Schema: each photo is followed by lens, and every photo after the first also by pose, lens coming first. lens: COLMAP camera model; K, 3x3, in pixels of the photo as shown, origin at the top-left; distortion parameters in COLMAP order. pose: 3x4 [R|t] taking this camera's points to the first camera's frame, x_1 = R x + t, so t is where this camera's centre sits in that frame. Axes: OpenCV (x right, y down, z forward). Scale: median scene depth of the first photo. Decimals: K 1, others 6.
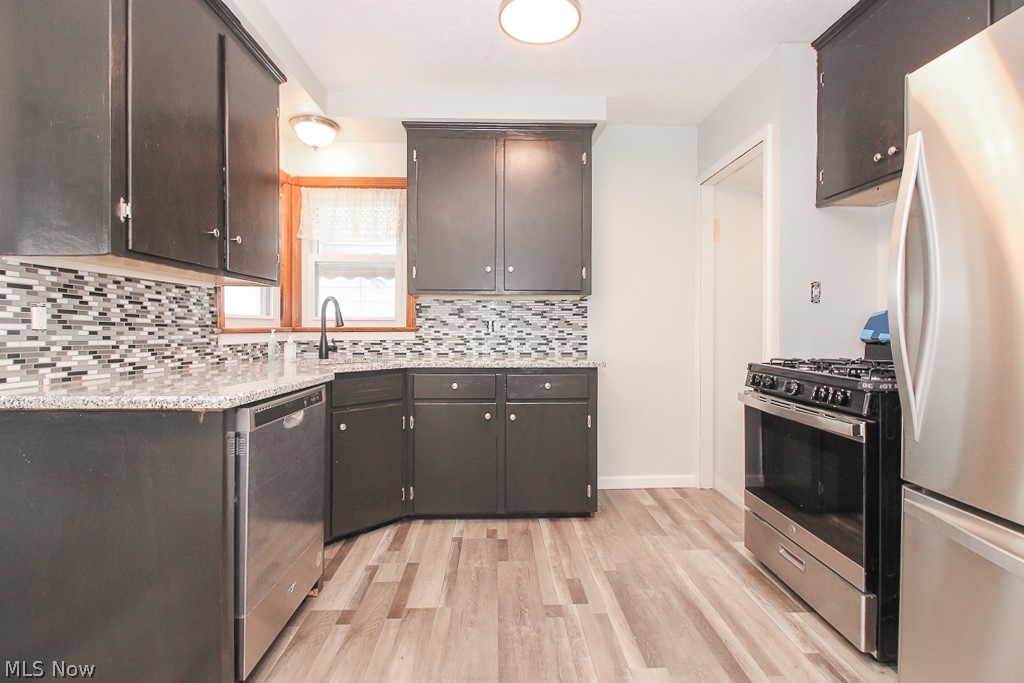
lens RADIAL K [[485.9, 0, 517.4], [0, 485.9, 332.1], [0, 0, 1]] dist [0.009631, -0.008370]
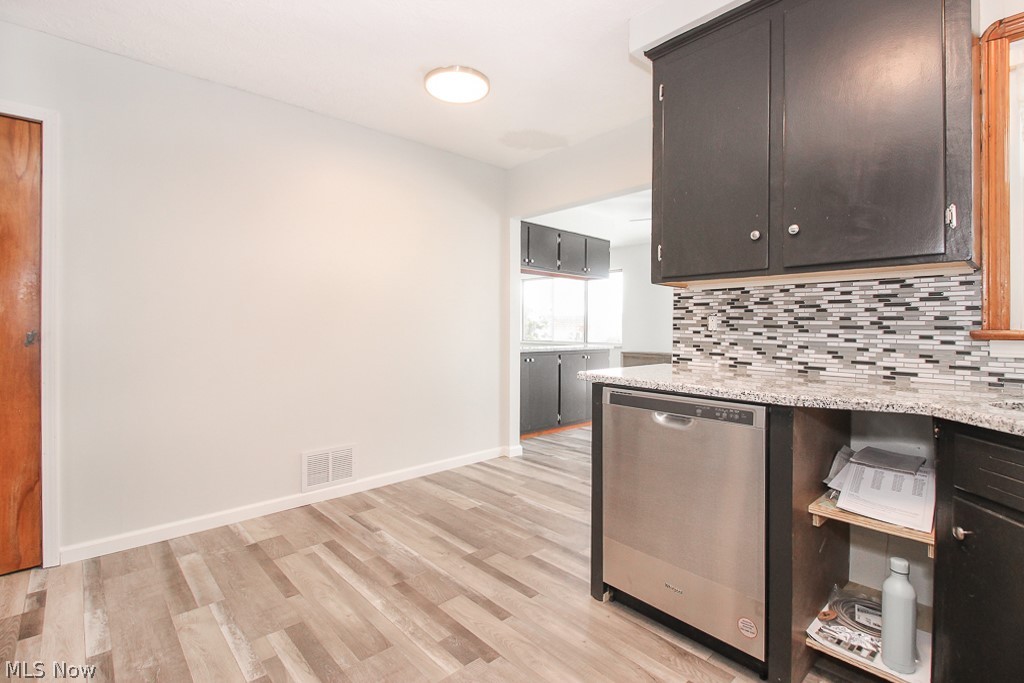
lens RADIAL K [[485.9, 0, 504.8], [0, 485.9, 323.3], [0, 0, 1]] dist [0.009631, -0.008370]
pose [[-0.777747, -0.018125, -0.628316, 0.377108], [-0.015510, 0.999833, -0.009642, -0.002465], [0.628386, 0.002246, -0.777898, 1.322861]]
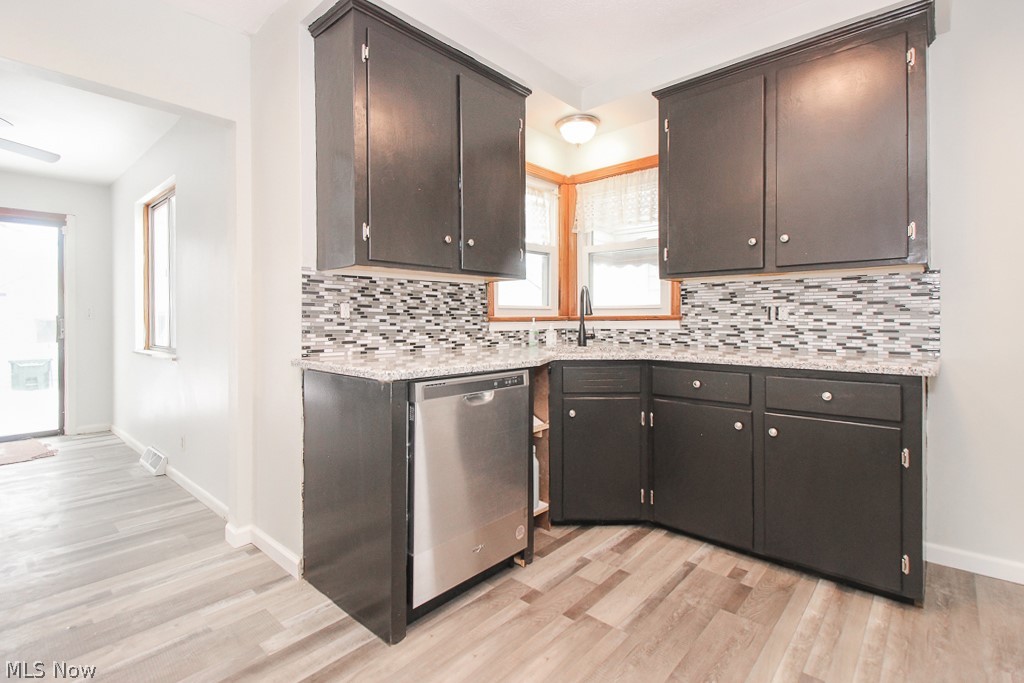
lens RADIAL K [[485.9, 0, 499.7], [0, 485.9, 320.2], [0, 0, 1]] dist [0.009631, -0.008370]
pose [[0.703945, 0.000248, -0.710254, 0.309787], [-0.001923, 0.999997, -0.001556, 0.001663], [0.710252, 0.002461, 0.703944, 0.208002]]
